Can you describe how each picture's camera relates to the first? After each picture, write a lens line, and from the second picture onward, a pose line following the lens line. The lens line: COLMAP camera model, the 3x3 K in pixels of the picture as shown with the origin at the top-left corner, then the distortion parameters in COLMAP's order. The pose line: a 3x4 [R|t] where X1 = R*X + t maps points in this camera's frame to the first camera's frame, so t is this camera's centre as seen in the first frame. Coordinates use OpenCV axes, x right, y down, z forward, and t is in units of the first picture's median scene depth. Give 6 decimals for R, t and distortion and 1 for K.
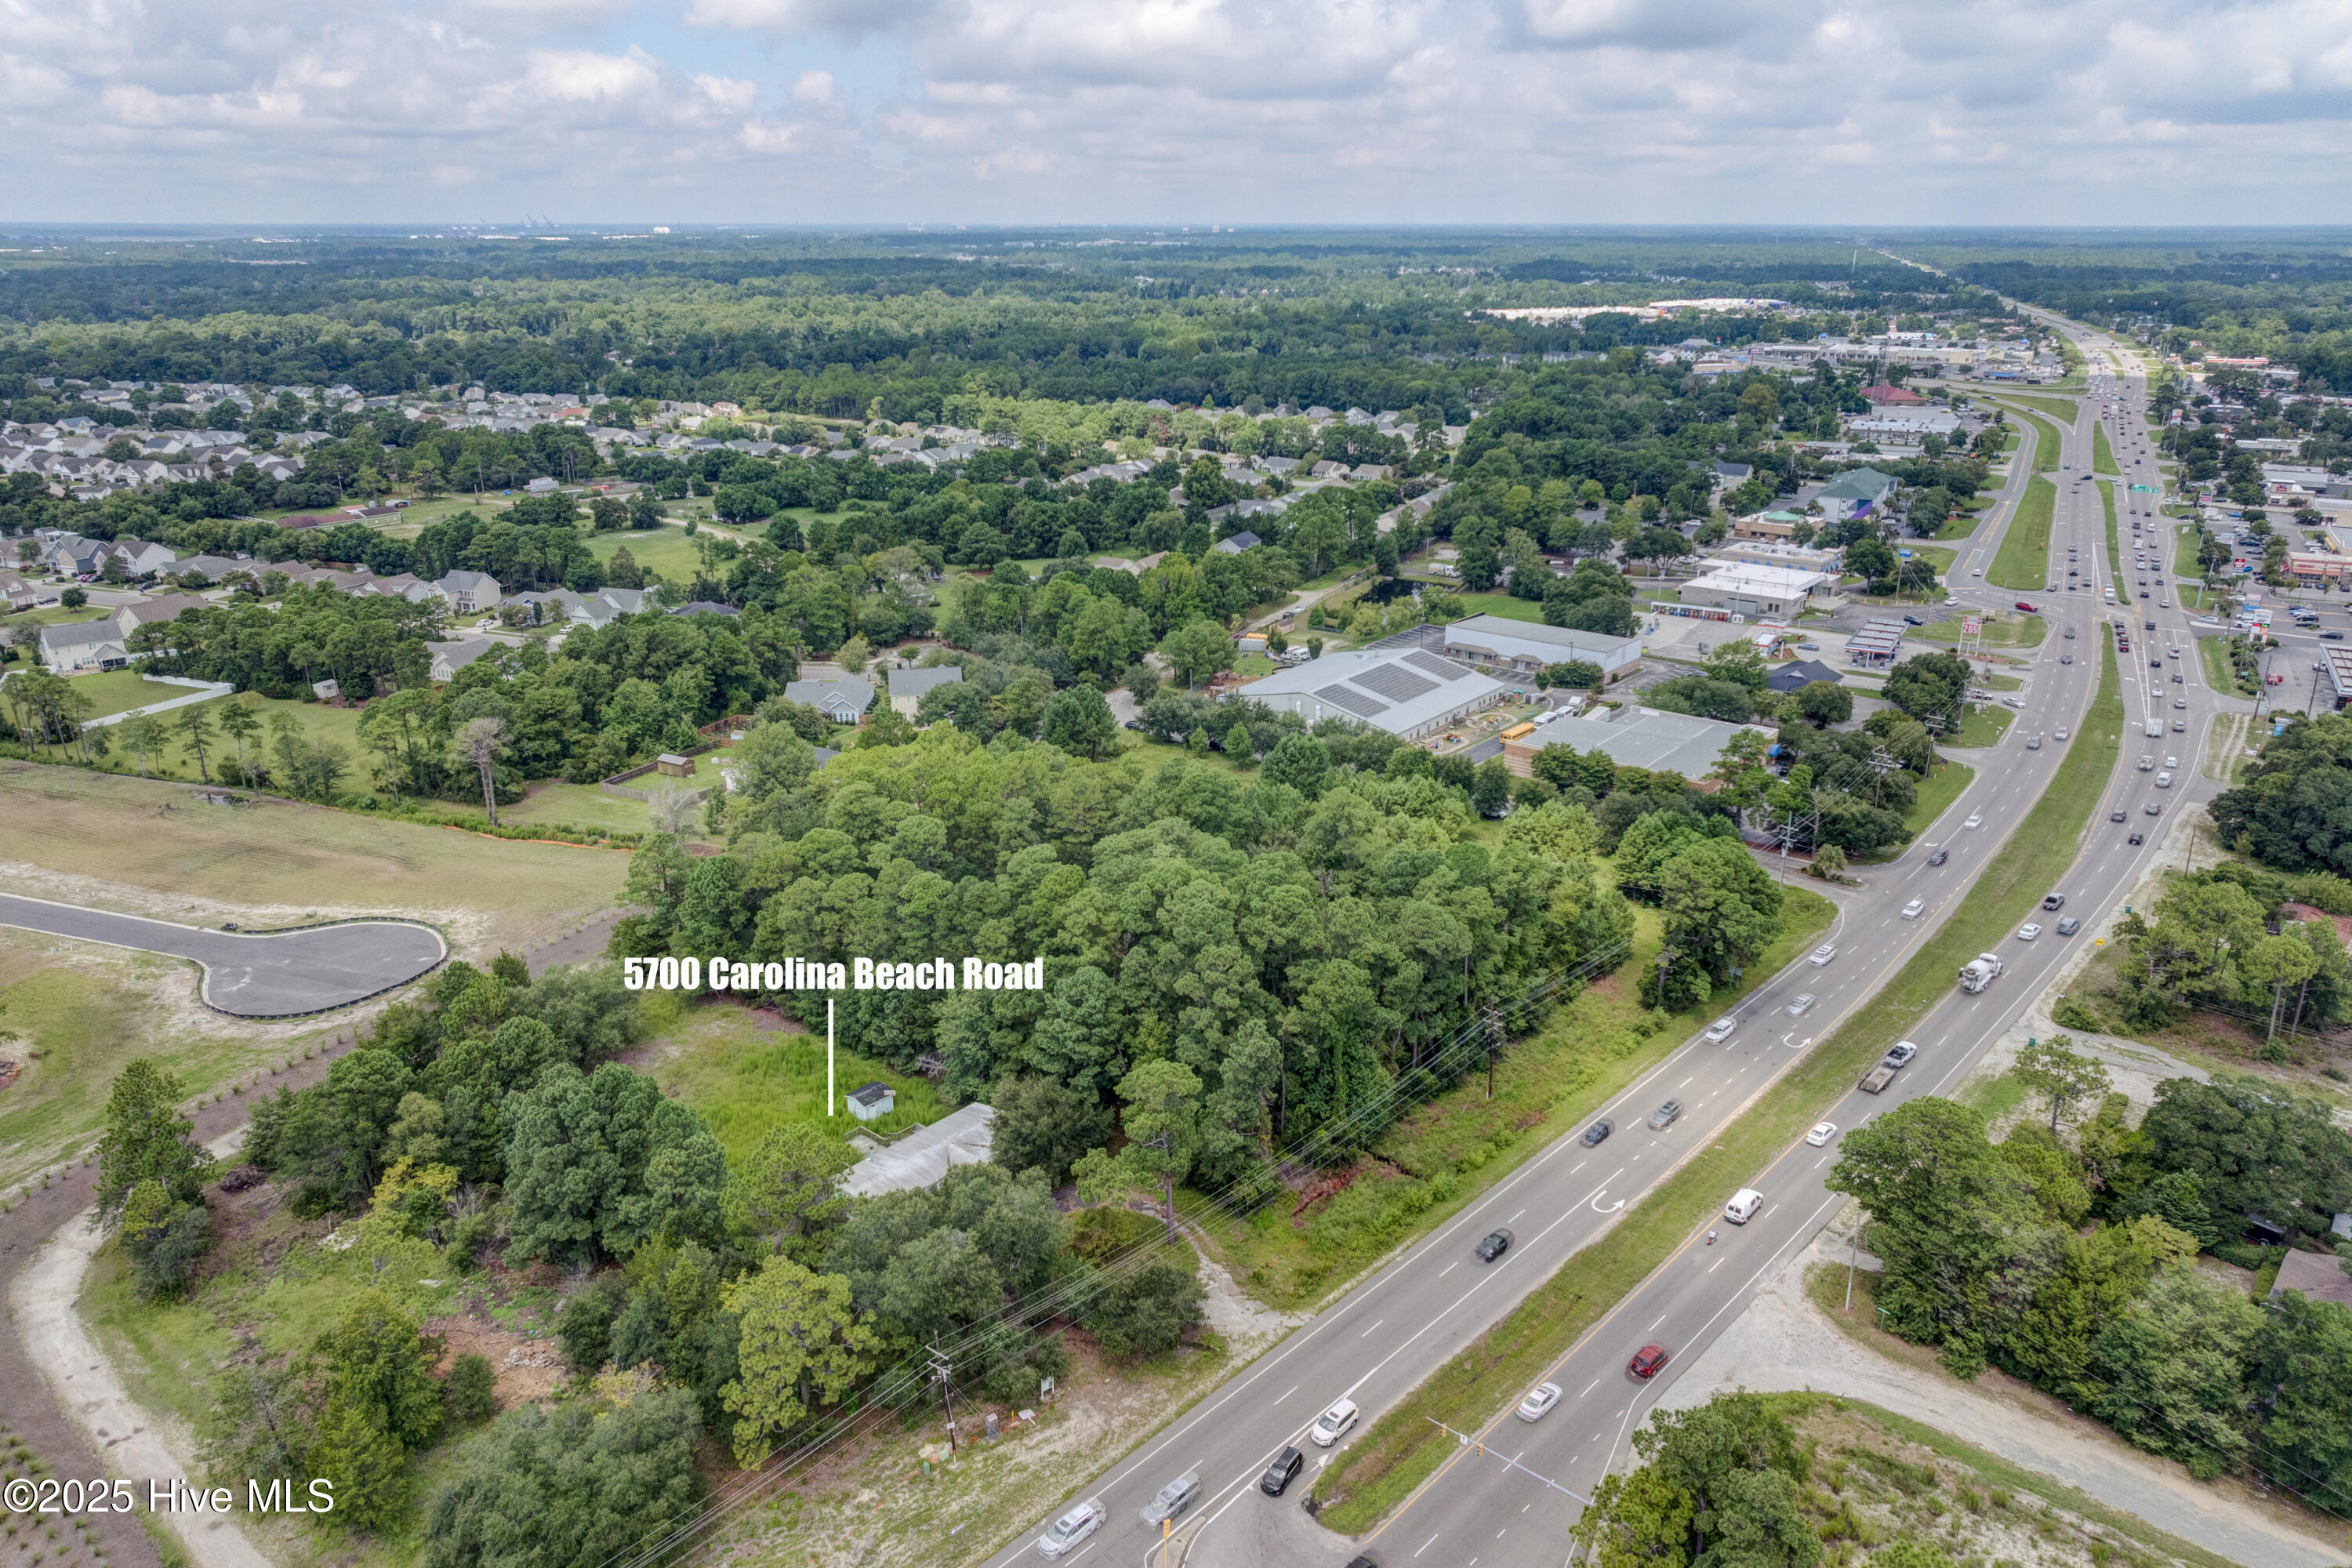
lens RADIAL K [[1633.4, 0, 1176.0], [0, 1633.4, 784.0], [0, 0, 1]] dist [-0.003481, 0.011061]
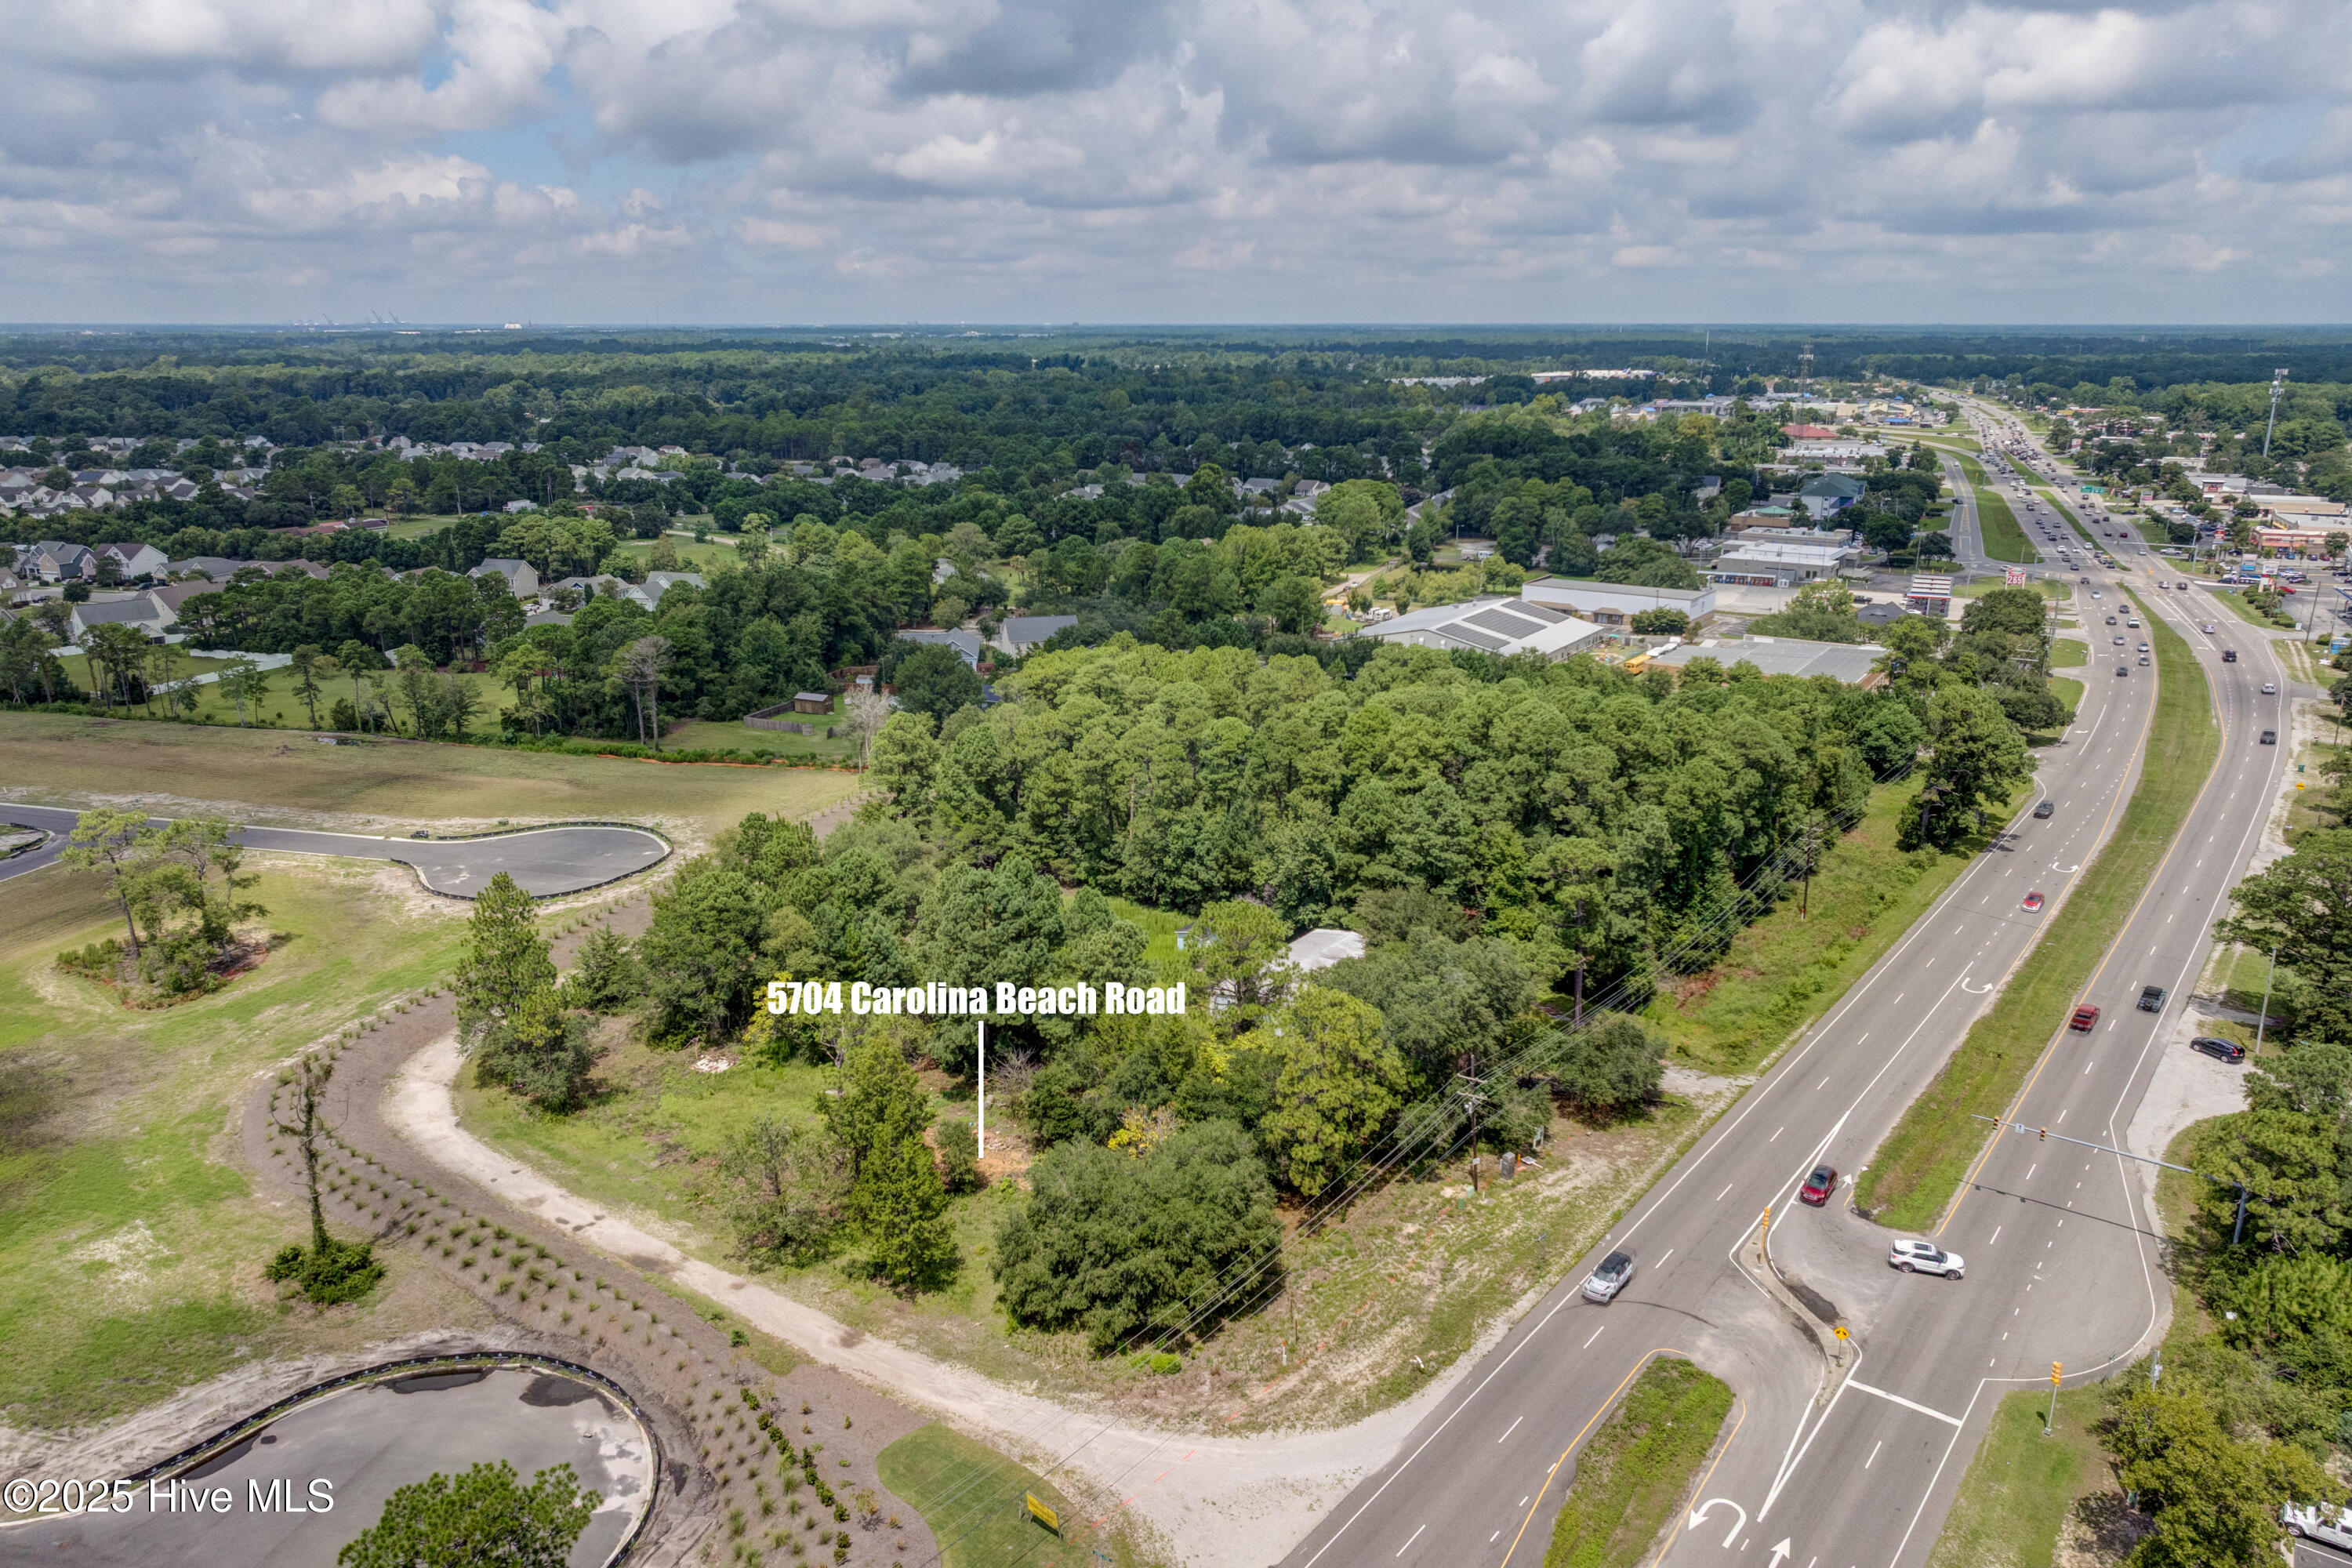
lens RADIAL K [[1633.4, 0, 1176.0], [0, 1633.4, 784.0], [0, 0, 1]] dist [-0.003481, 0.011061]
pose [[0.996004, -0.024998, 0.085735, -0.129182], [0.029878, 0.997977, -0.056114, 0.071644], [-0.084159, 0.058451, 0.994737, 0.012018]]
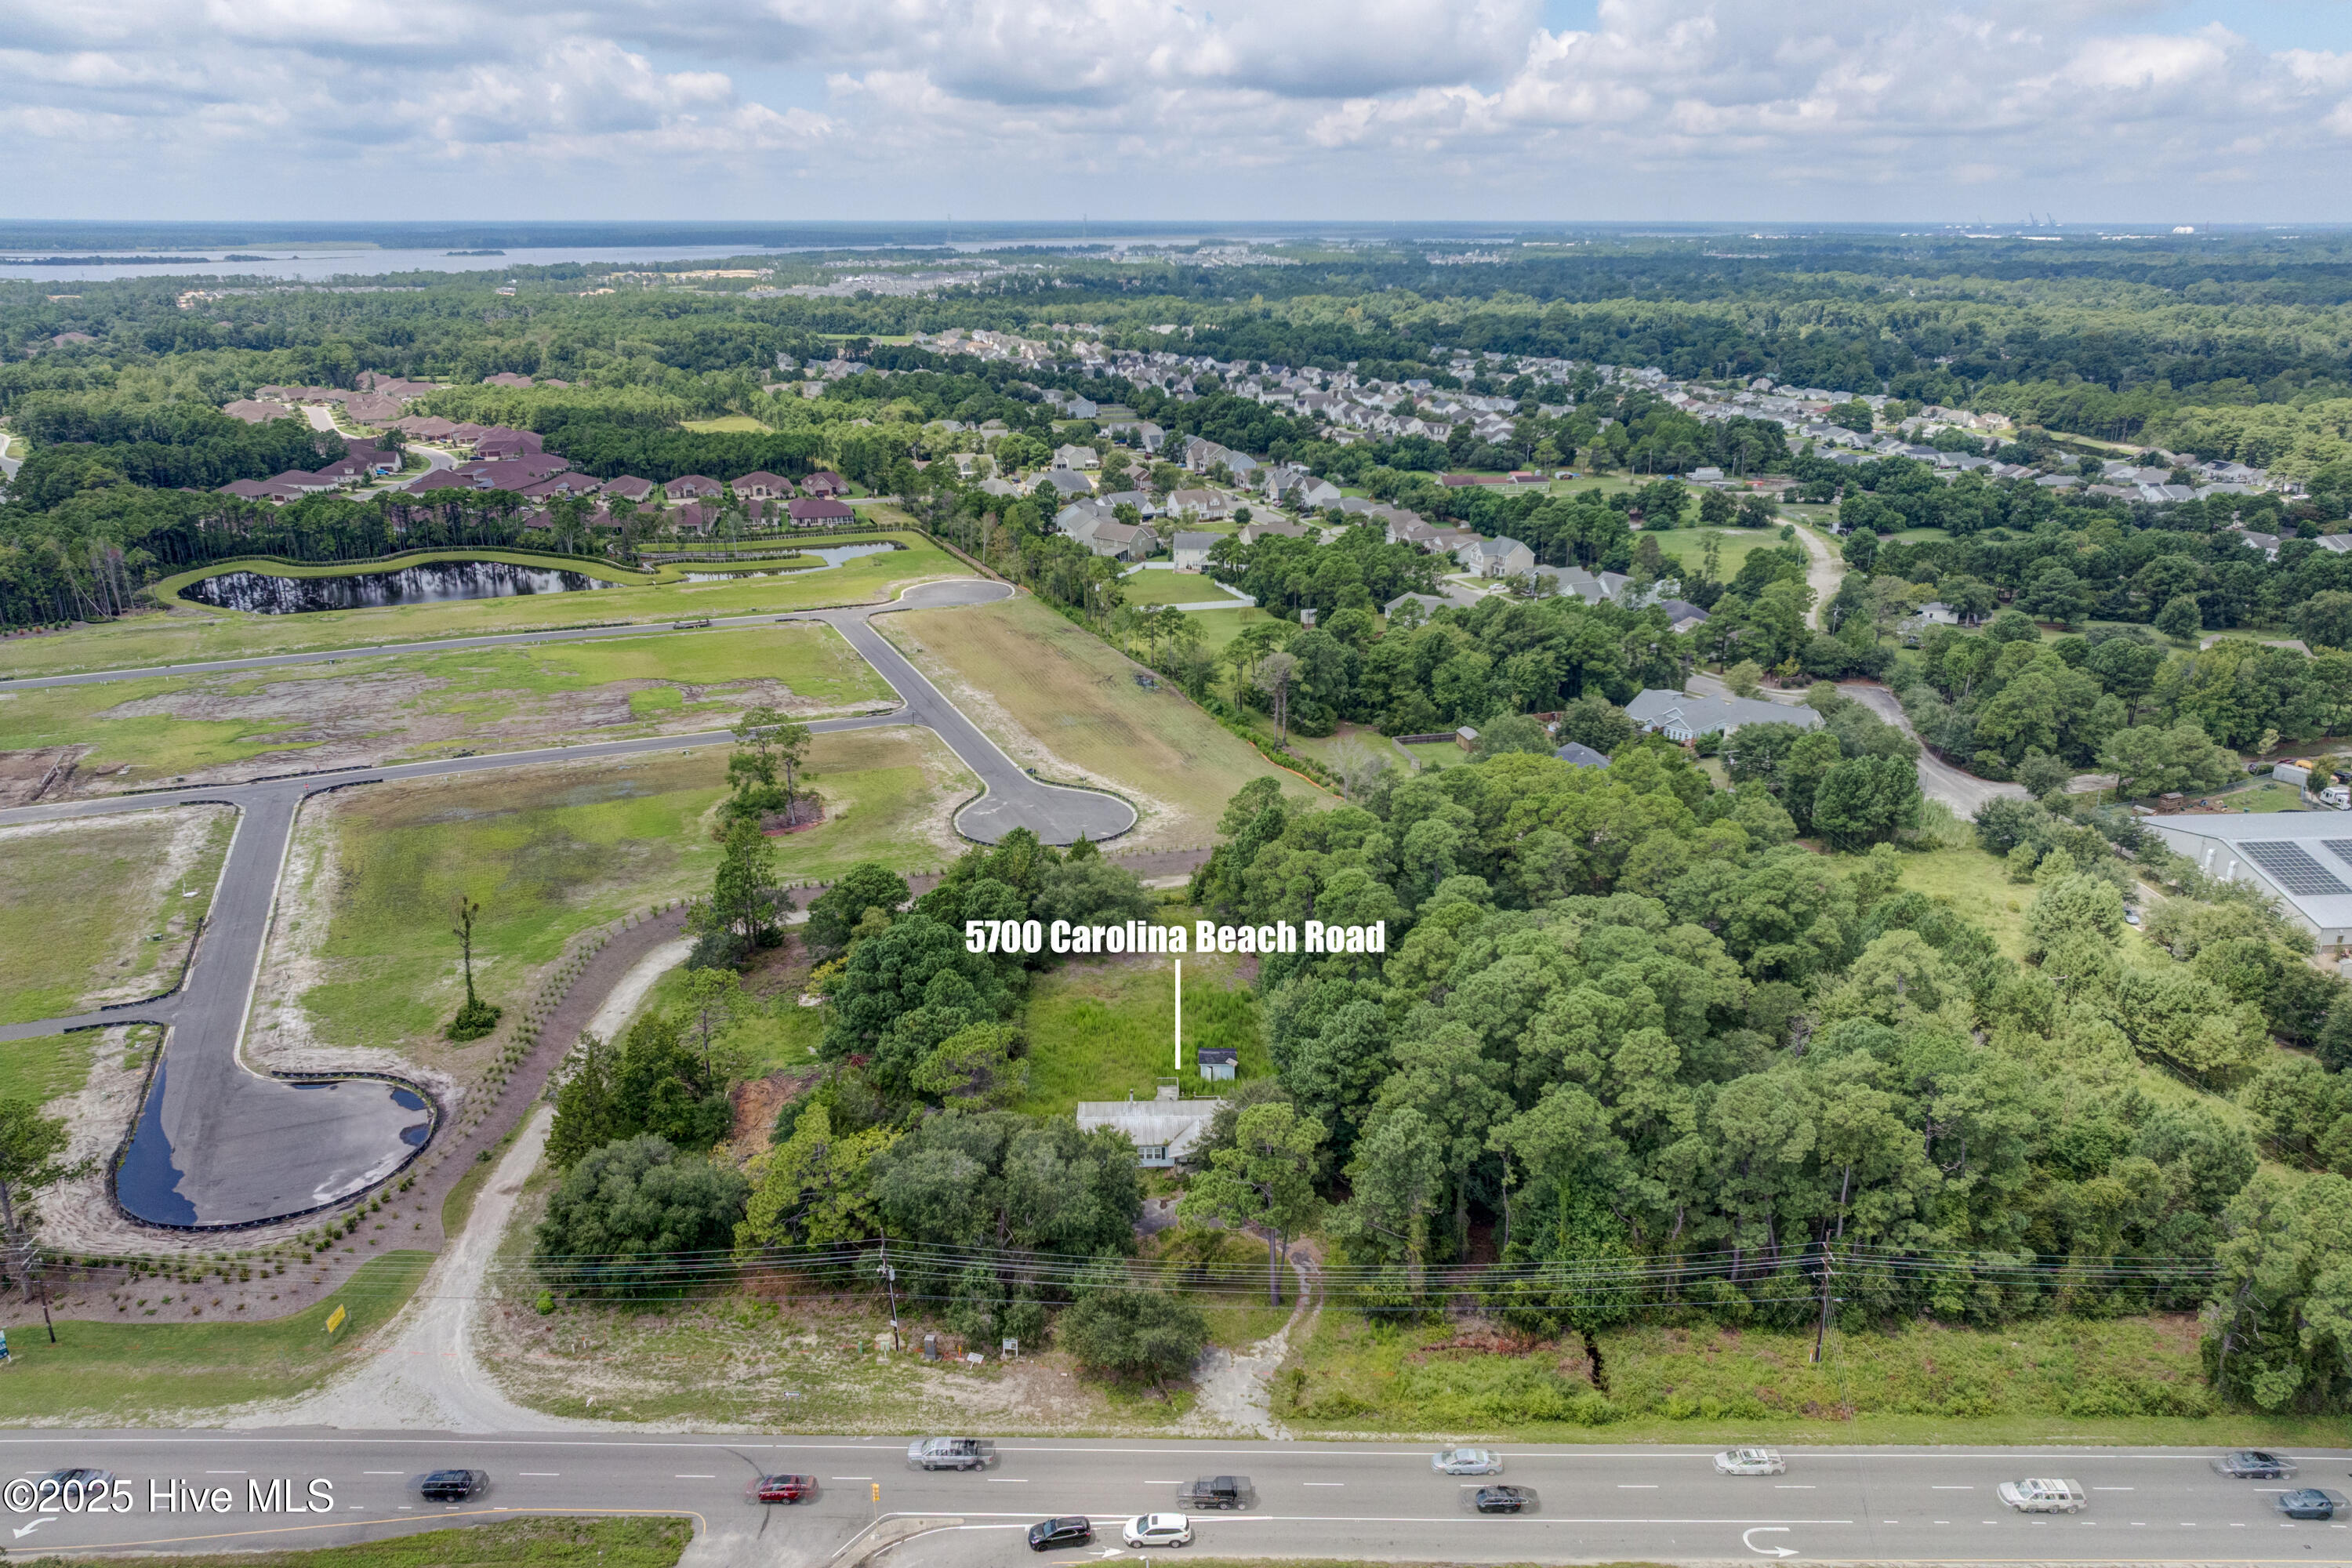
lens RADIAL K [[1637.2, 0, 1176.0], [0, 1637.2, 784.0], [0, 0, 1]] dist [-0.018823, 0.027317]
pose [[0.674426, 0.241342, -0.697784, 0.210996], [-0.241015, 0.965261, 0.100907, -0.031780], [0.697897, 0.100122, 0.709165, 0.112103]]
